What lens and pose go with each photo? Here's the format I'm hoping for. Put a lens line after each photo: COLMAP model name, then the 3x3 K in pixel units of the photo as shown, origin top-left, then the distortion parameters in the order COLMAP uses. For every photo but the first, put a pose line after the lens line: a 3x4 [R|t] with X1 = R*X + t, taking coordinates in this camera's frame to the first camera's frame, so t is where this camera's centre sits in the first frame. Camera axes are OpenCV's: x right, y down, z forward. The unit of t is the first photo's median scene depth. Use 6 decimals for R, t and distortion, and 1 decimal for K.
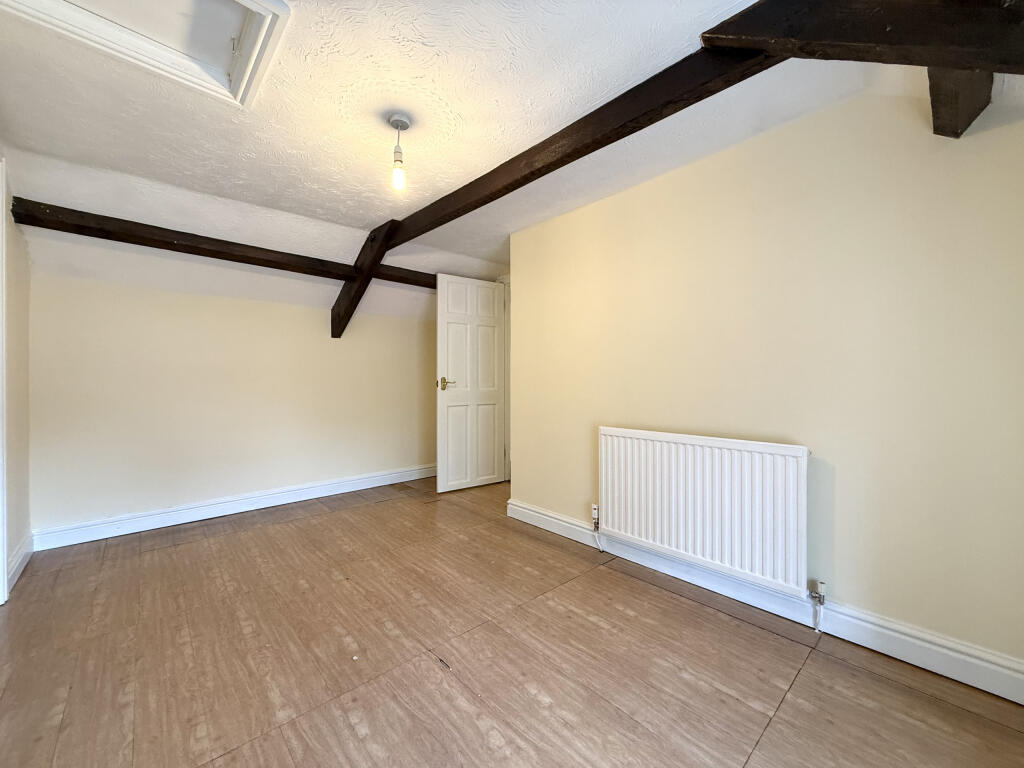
lens RADIAL K [[406.4, 0, 509.5], [0, 406.4, 380.6], [0, 0, 1]] dist [-0.002177, 0.000174]
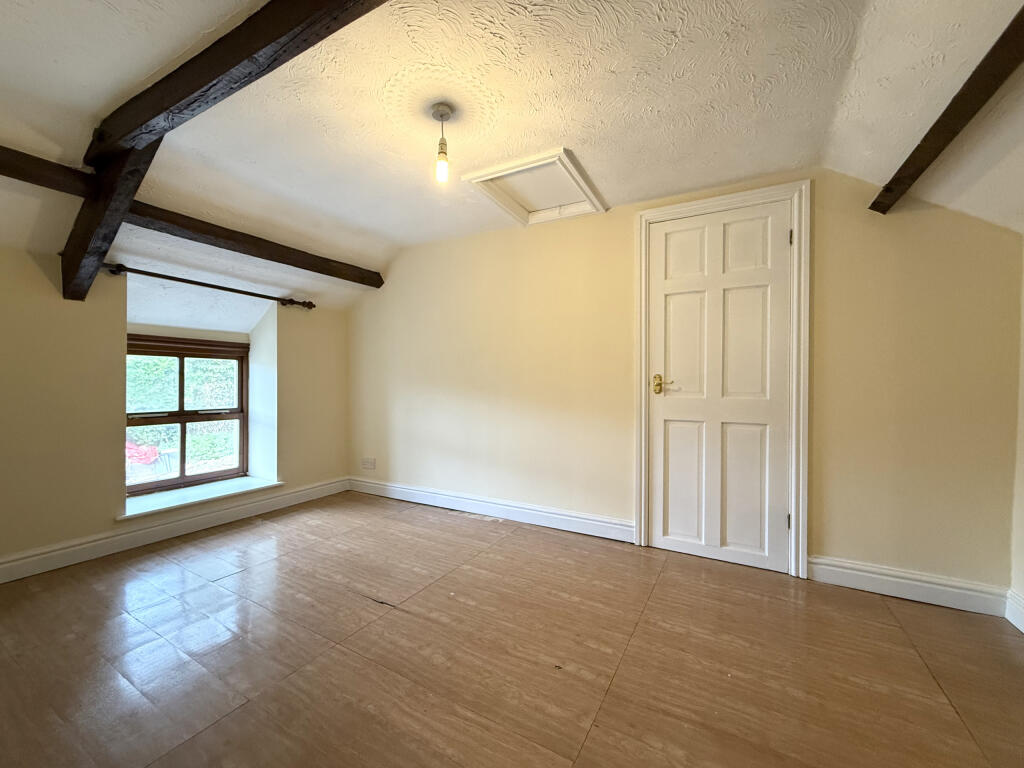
lens RADIAL K [[406.4, 0, 511.2], [0, 406.4, 383.2], [0, 0, 1]] dist [-0.002177, 0.000174]
pose [[-0.949029, -0.006461, -0.315121, -0.126920], [-0.008271, 0.999956, 0.004408, 0.005025], [0.315079, 0.006789, -0.949041, 1.982178]]
